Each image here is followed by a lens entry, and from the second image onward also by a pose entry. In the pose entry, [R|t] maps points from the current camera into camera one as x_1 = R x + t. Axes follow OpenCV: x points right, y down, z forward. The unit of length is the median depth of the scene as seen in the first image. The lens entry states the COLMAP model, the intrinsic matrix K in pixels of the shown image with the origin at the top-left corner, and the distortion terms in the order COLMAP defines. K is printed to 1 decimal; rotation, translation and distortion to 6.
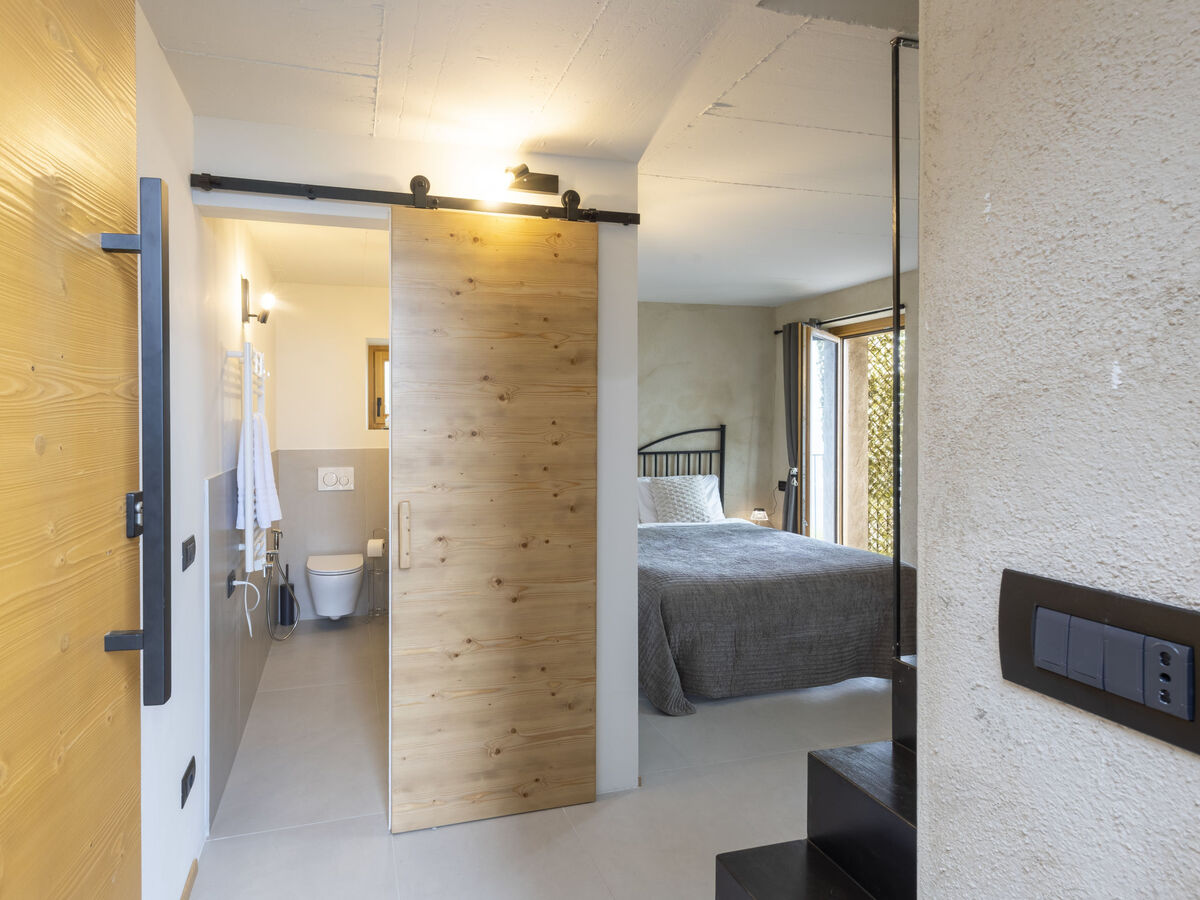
lens RADIAL K [[640.6, 0, 511.4], [0, 640.6, 440.7], [0, 0, 1]] dist [0.040088, 0.000235]
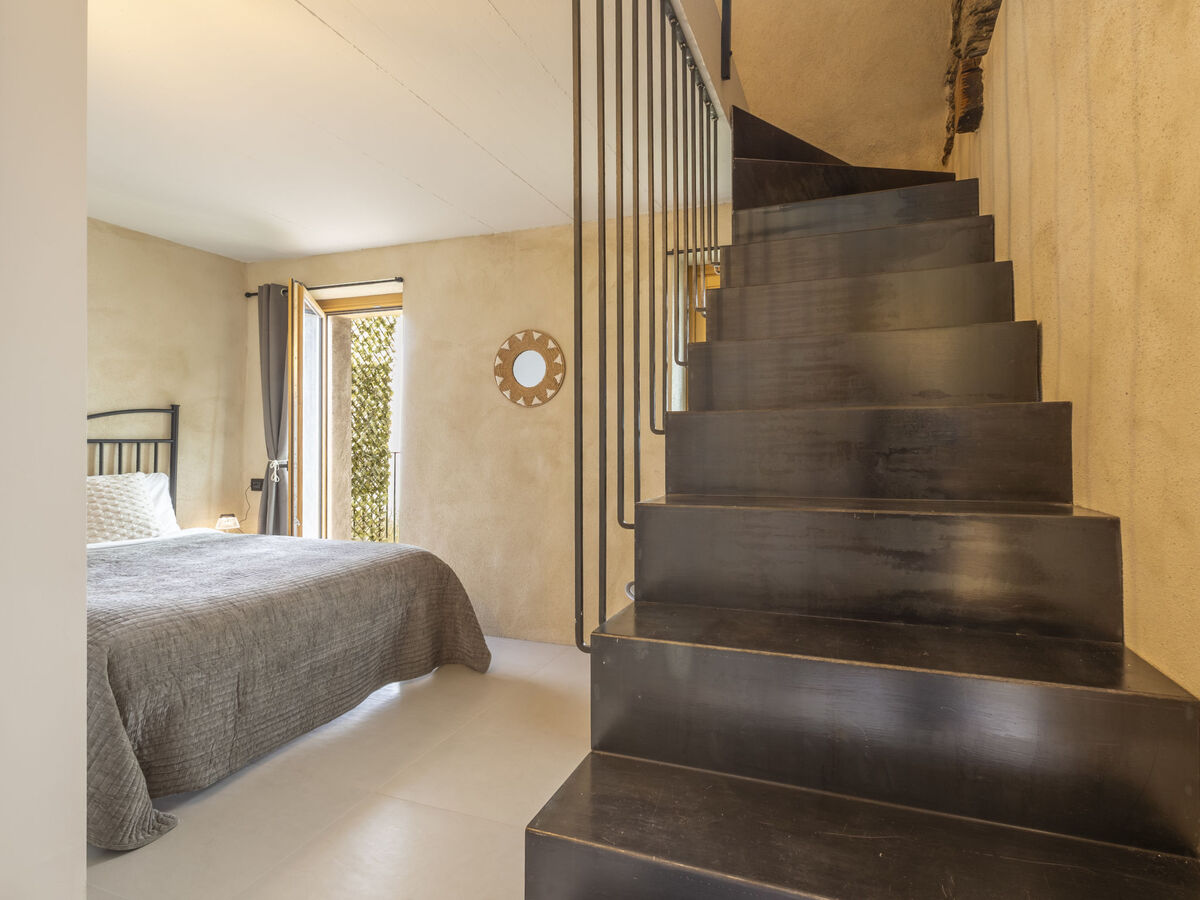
lens RADIAL K [[644.4, 0, 610.0], [0, 644.4, 450.2], [0, 0, 1]] dist [0.007502, 0.001002]
pose [[0.573646, 0.002474, 0.819100, 0.007887], [0.011868, 0.999865, -0.011332, 0.042393], [-0.819017, 0.016221, 0.573539, 0.171009]]
